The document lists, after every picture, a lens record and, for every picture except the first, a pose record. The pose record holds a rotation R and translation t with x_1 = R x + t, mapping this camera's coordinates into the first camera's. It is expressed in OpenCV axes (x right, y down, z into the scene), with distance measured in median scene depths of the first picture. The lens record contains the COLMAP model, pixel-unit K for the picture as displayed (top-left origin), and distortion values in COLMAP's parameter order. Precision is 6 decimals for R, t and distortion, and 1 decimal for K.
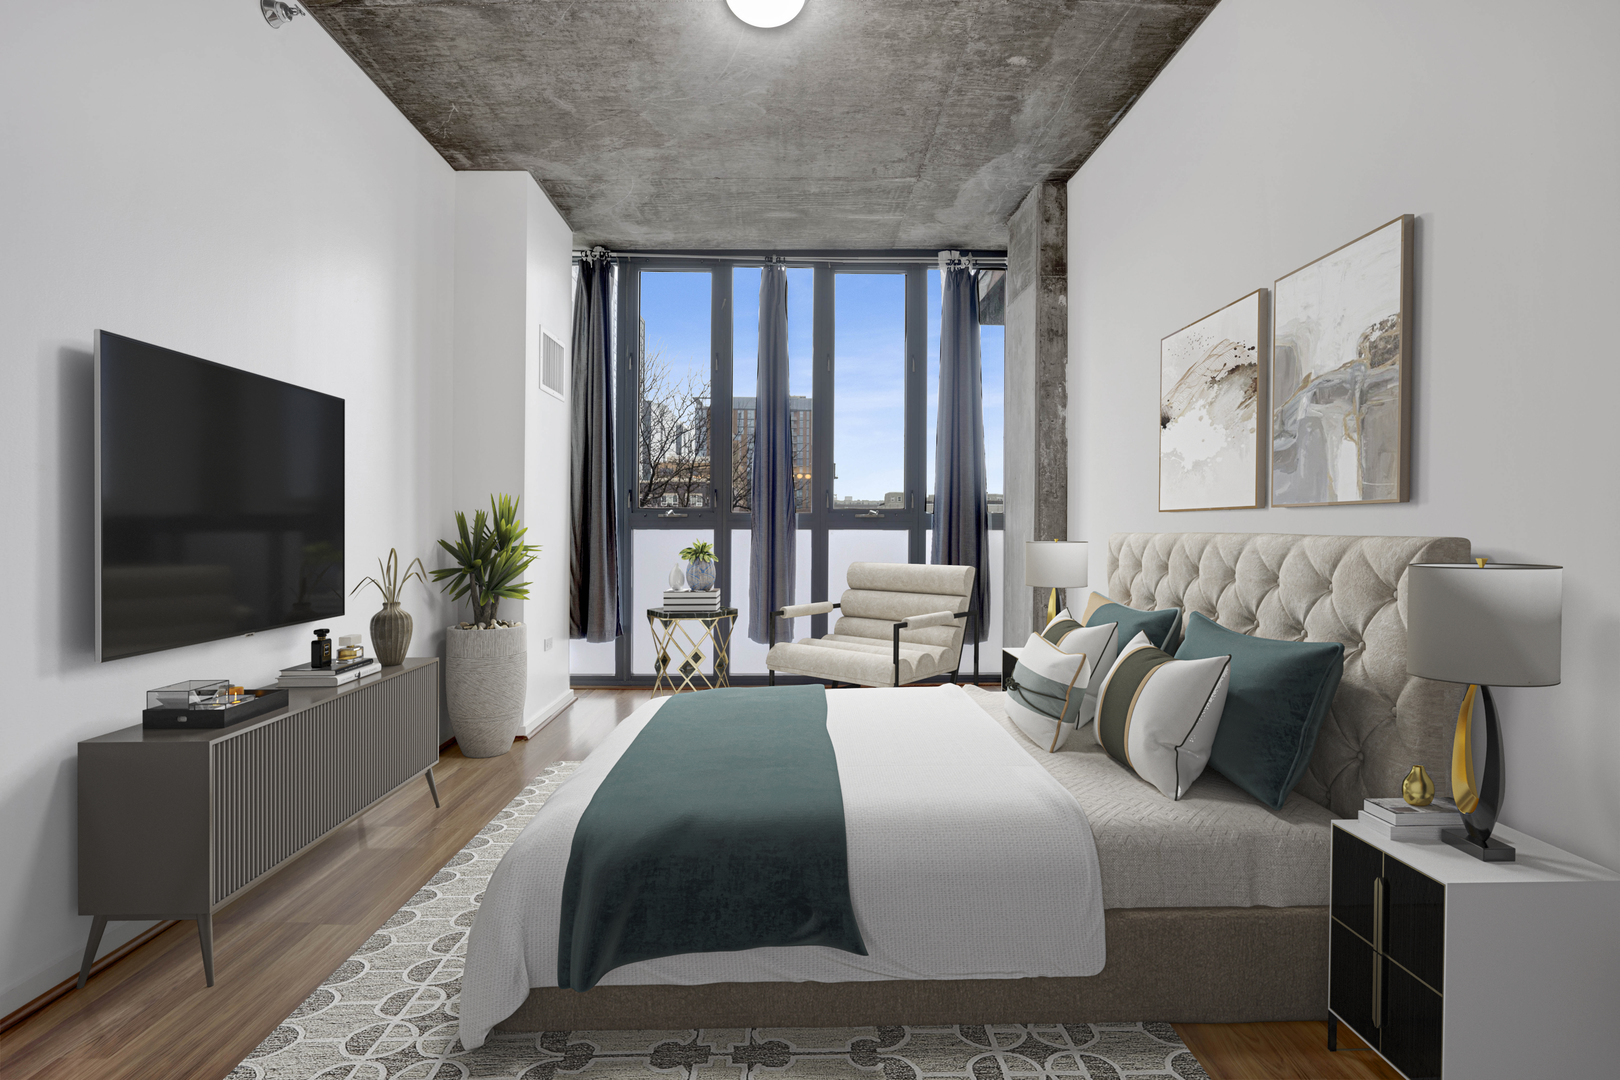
lens RADIAL K [[669.9, 0, 804.0], [0, 669.9, 544.1], [0, 0, 1]] dist [-0.020126, -0.000048]
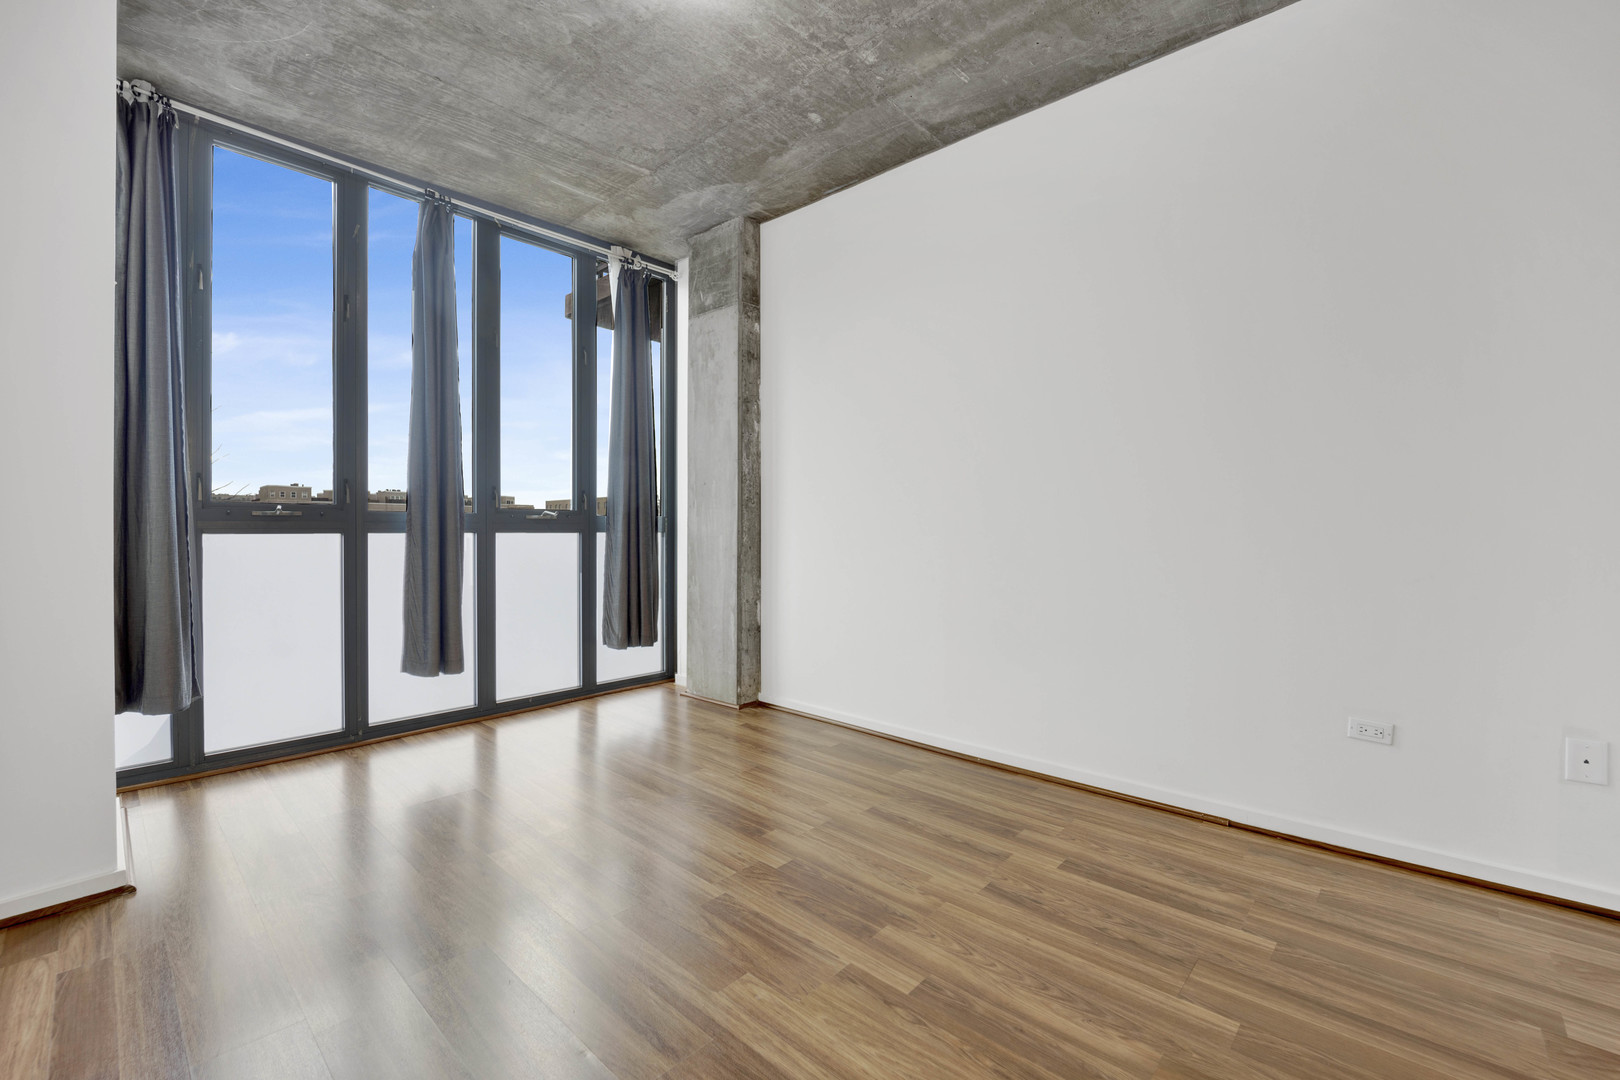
lens RADIAL K [[669.9, 0, 804.0], [0, 669.9, 544.1], [0, 0, 1]] dist [-0.020126, -0.000048]
pose [[0.708577, -0.011040, 0.705547, -0.353515], [0.015983, 0.999872, -0.000406, 0.000095], [-0.705452, 0.011564, 0.708663, 0.151044]]
